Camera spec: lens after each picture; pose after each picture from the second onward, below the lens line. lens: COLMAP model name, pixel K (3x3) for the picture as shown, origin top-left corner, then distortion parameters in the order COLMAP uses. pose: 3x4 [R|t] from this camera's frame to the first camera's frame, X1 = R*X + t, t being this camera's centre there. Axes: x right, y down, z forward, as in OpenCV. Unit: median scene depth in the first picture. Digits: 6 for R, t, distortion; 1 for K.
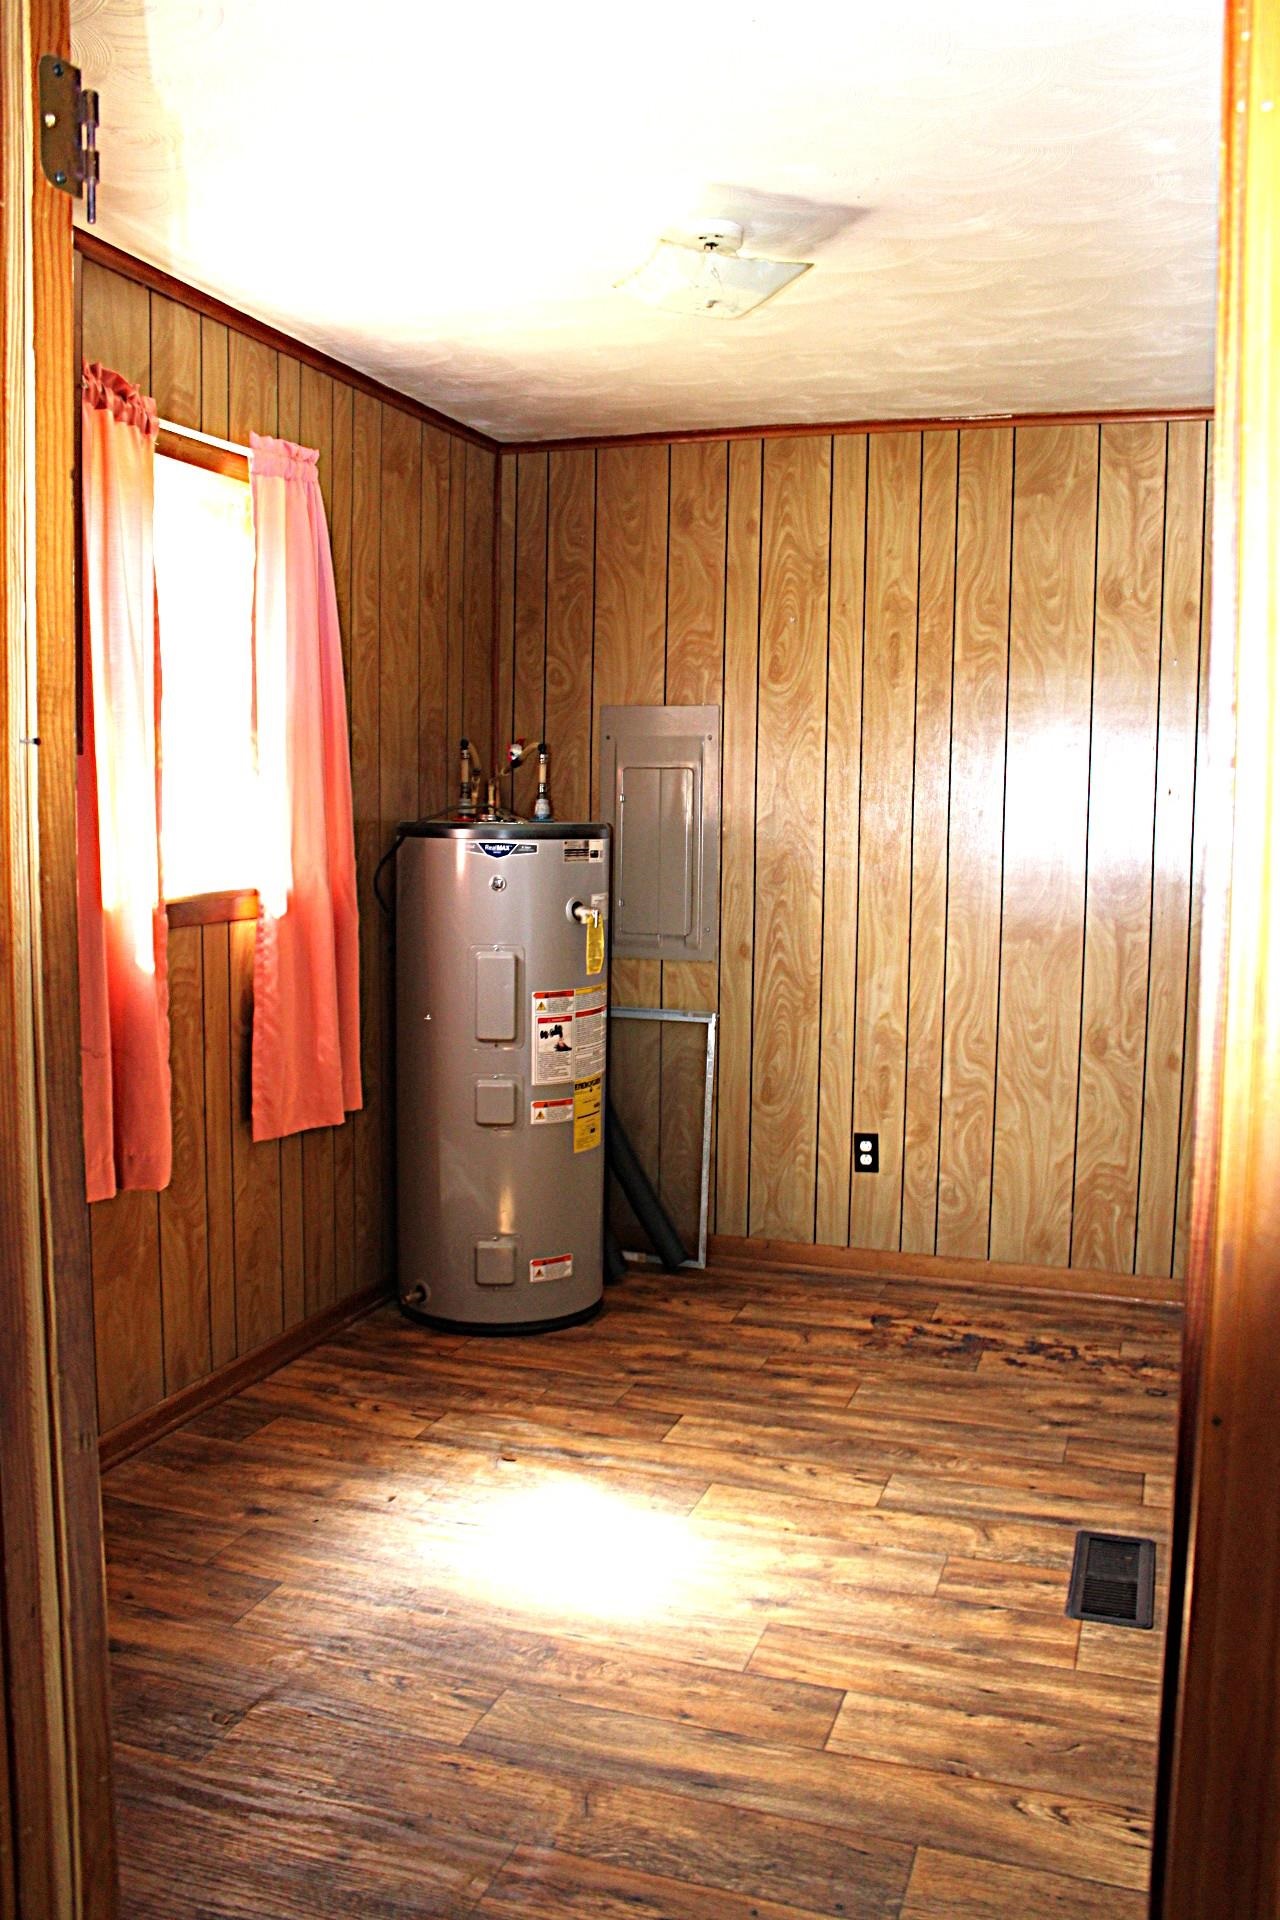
lens RADIAL K [[1602.9, 0, 679.7], [0, 1602.9, 942.1], [0, 0, 1]] dist [-0.162709, 0.131722]
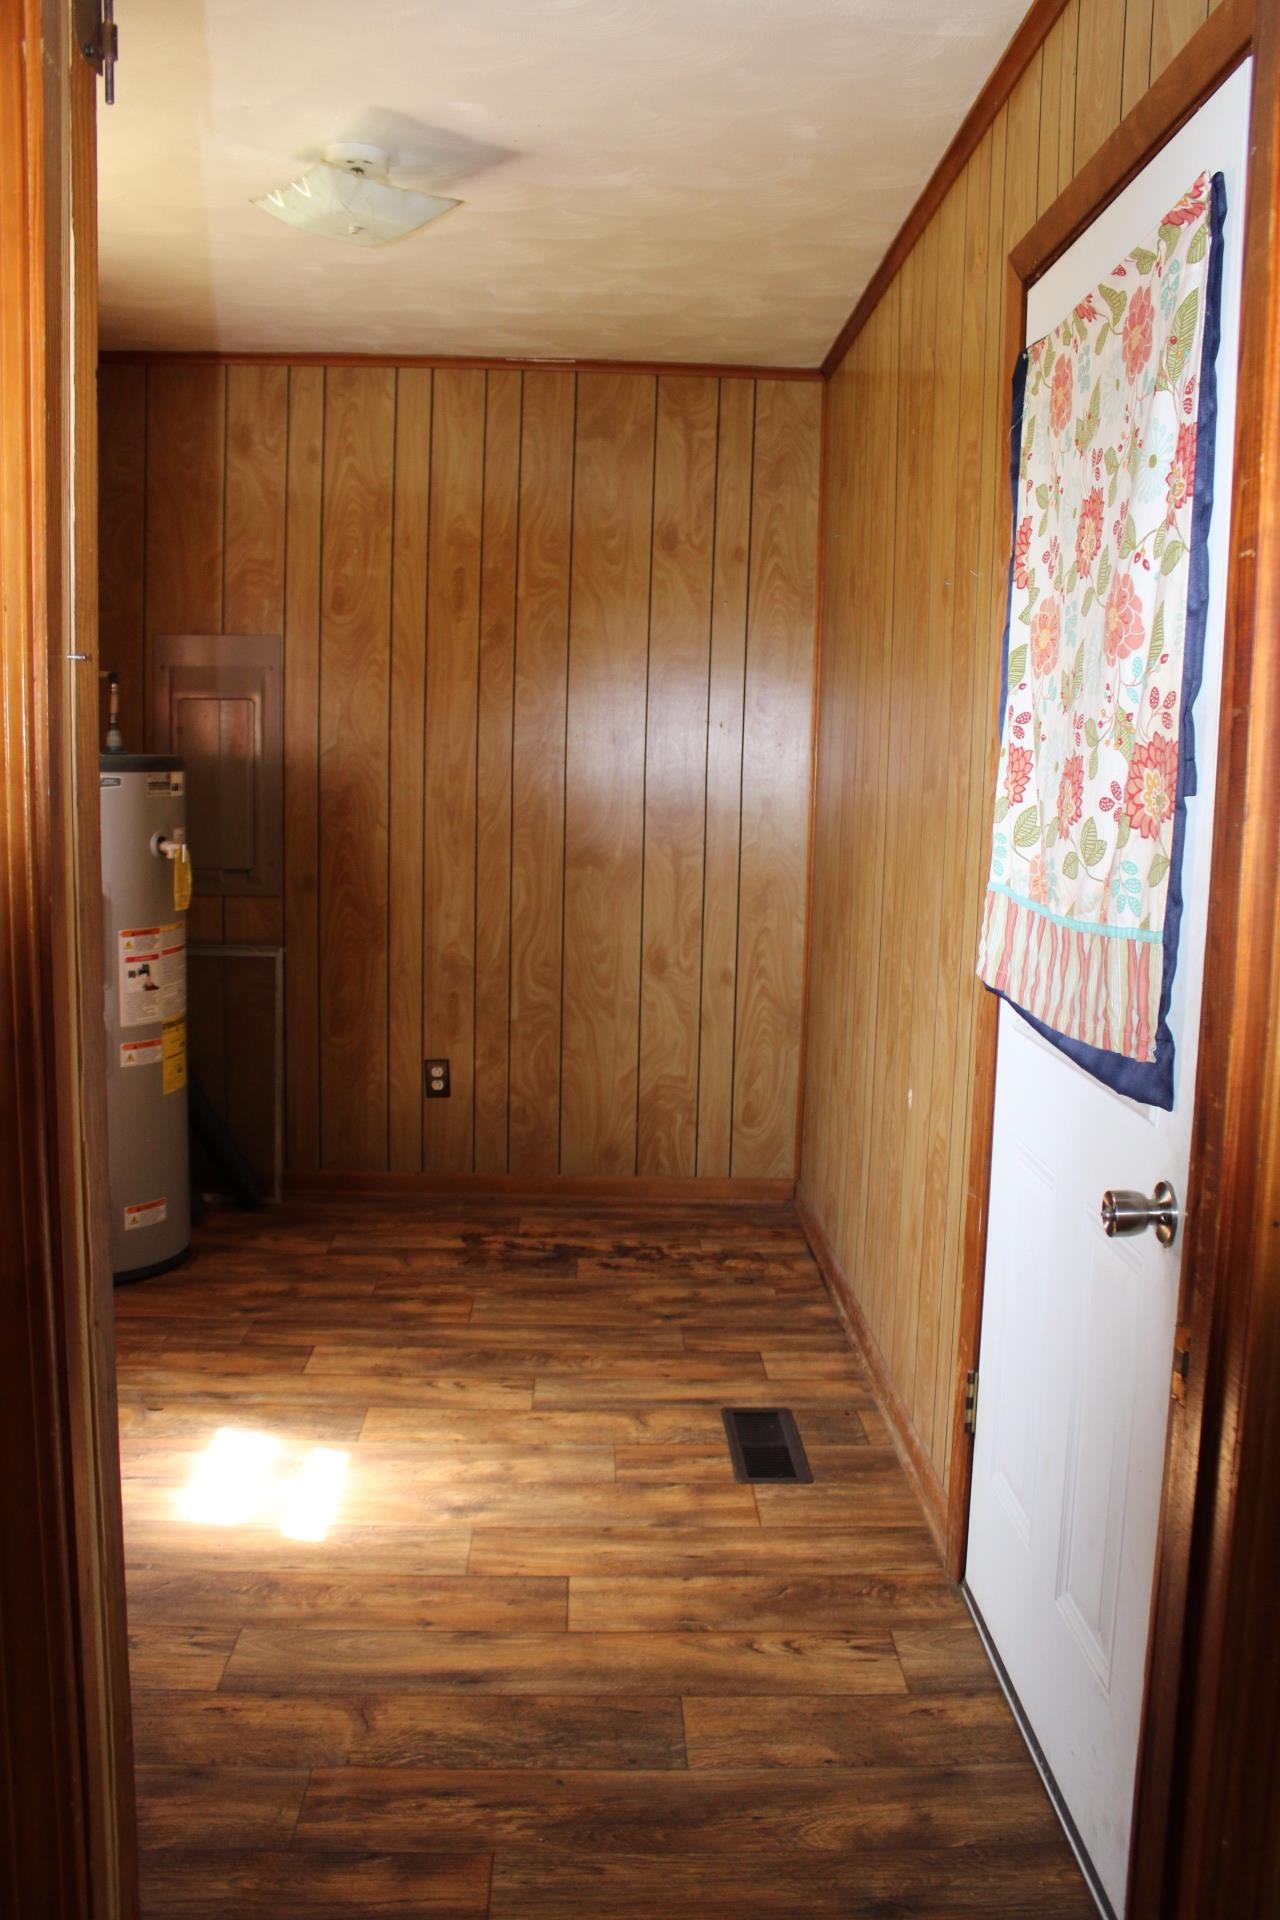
lens RADIAL K [[1602.9, 0, 647.0], [0, 1602.9, 947.1], [0, 0, 1]] dist [-0.162709, 0.131722]
pose [[0.936140, -0.036086, 0.349772, -0.127932], [0.020631, 0.998643, 0.047813, 0.002312], [-0.351023, -0.037544, 0.935614, -0.001430]]
